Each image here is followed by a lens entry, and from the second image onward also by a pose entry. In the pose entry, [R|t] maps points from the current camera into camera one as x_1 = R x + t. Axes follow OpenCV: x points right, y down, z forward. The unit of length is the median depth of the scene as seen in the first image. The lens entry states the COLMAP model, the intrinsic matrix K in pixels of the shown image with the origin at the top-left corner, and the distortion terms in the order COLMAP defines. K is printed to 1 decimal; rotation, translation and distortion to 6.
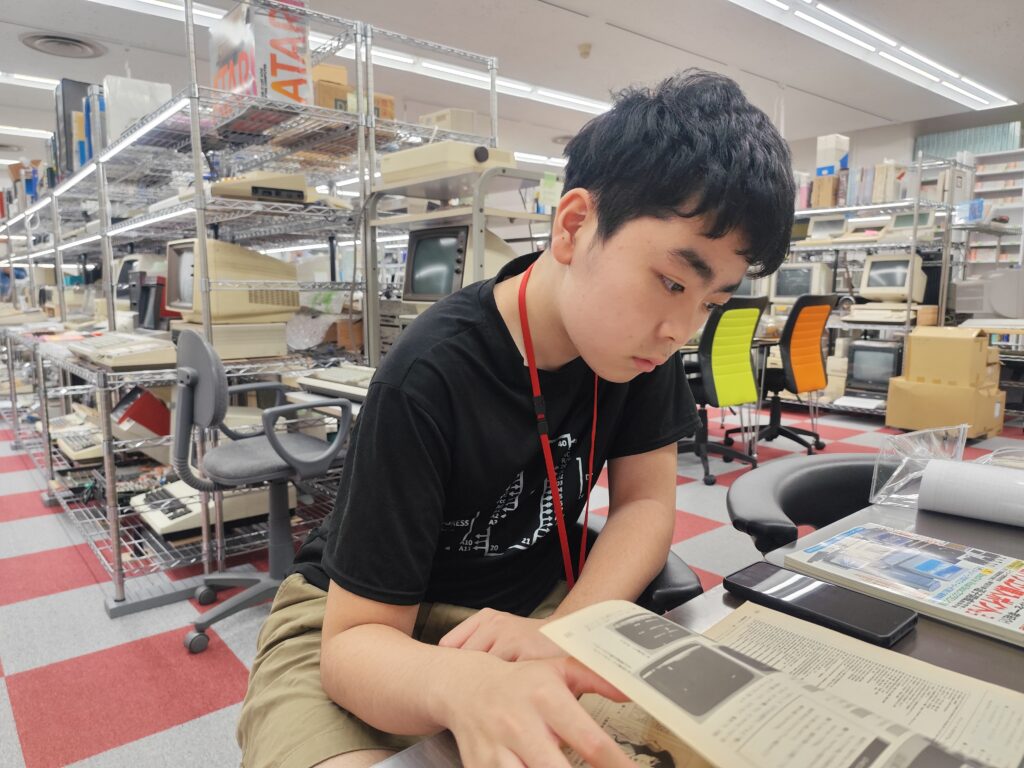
lens RADIAL K [[710.1, 0, 509.4], [0, 710.1, 384.6], [0, 0, 1]] dist [-0.002170, -0.000932]
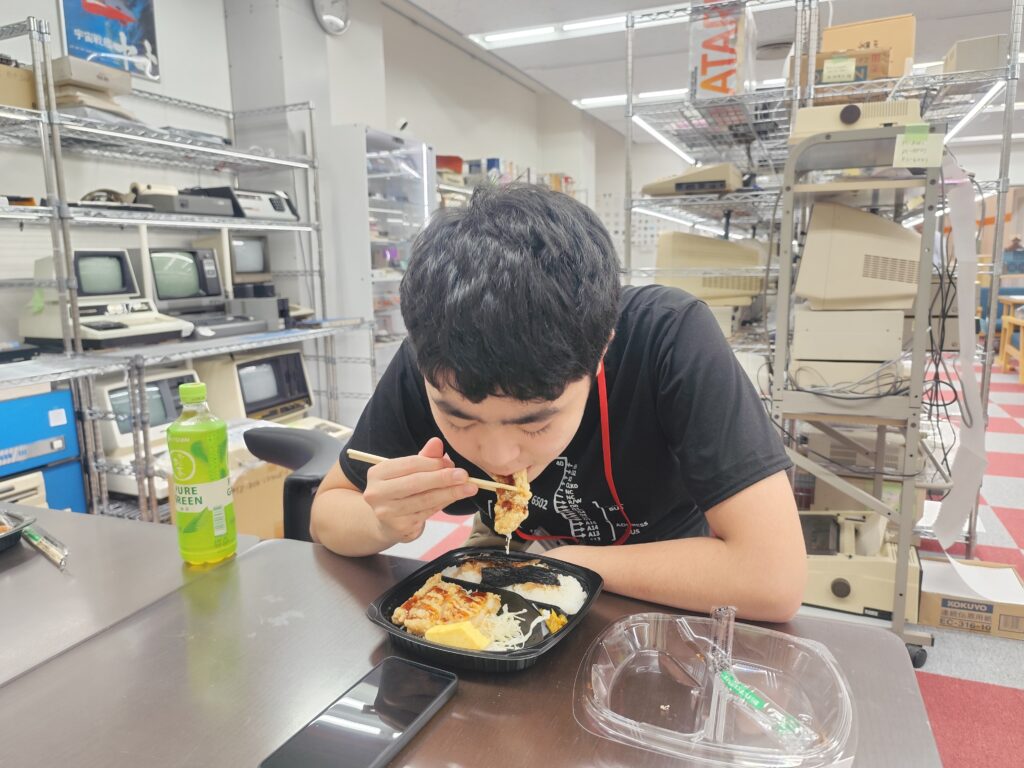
lens RADIAL K [[710.1, 0, 510.3], [0, 710.1, 383.8], [0, 0, 1]] dist [-0.002170, -0.000932]
pose [[0.462868, 0.134228, -0.876206, 0.525901], [-0.100267, 0.990053, 0.098701, -0.052594], [0.880738, 0.042169, 0.471722, 0.261219]]
